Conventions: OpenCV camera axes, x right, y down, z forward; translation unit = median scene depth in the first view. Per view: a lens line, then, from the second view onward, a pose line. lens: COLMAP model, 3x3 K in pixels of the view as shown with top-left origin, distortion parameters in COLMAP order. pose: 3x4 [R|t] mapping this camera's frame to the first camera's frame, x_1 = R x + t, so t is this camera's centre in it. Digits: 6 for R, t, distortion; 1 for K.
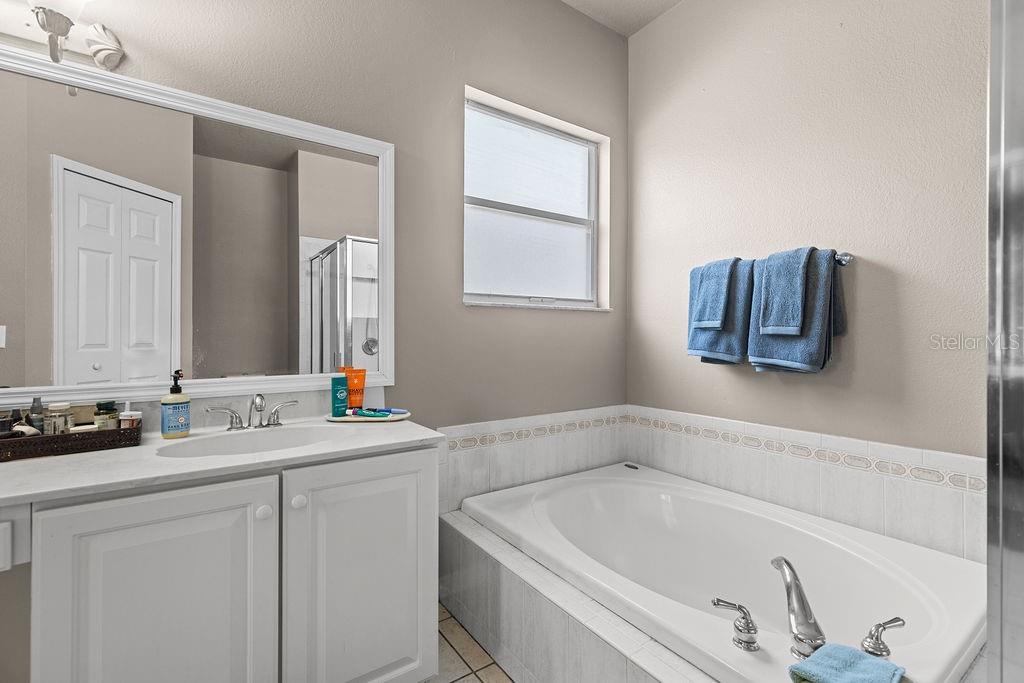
lens RADIAL K [[458.4, 0, 529.5], [0, 458.4, 342.1], [0, 0, 1]] dist [0.000712, 0.000061]
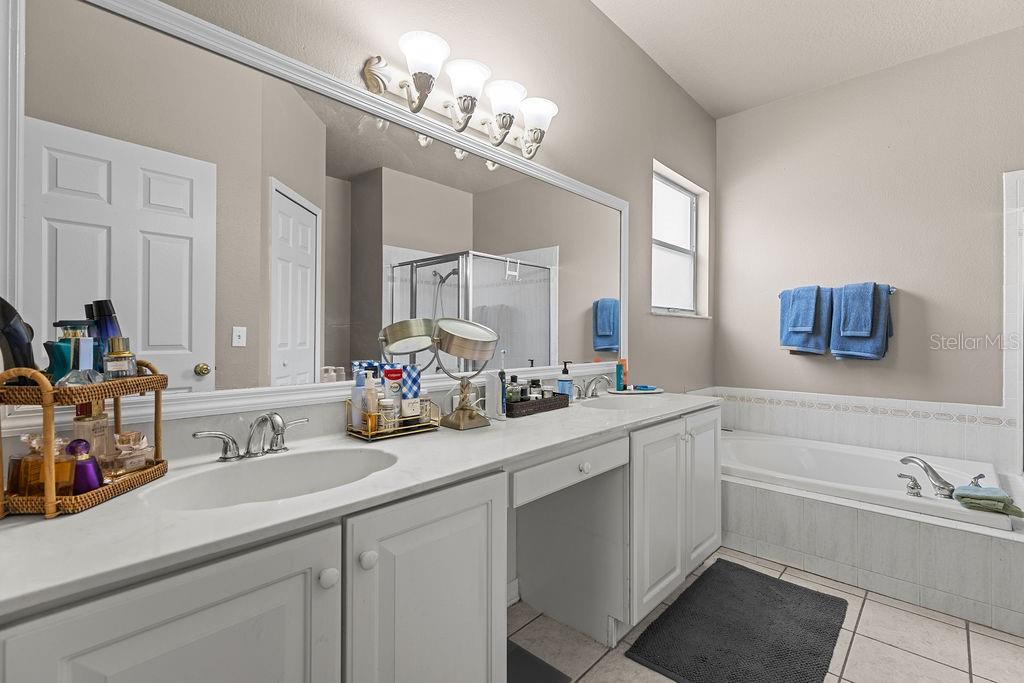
lens RADIAL K [[458.4, 0, 529.5], [0, 458.4, 342.1], [0, 0, 1]] dist [0.000712, 0.000061]
pose [[0.978989, 0.001302, 0.203911, -0.832784], [-0.001217, 0.999999, -0.000539, 0.006021], [-0.203911, 0.000280, 0.978989, -0.314339]]
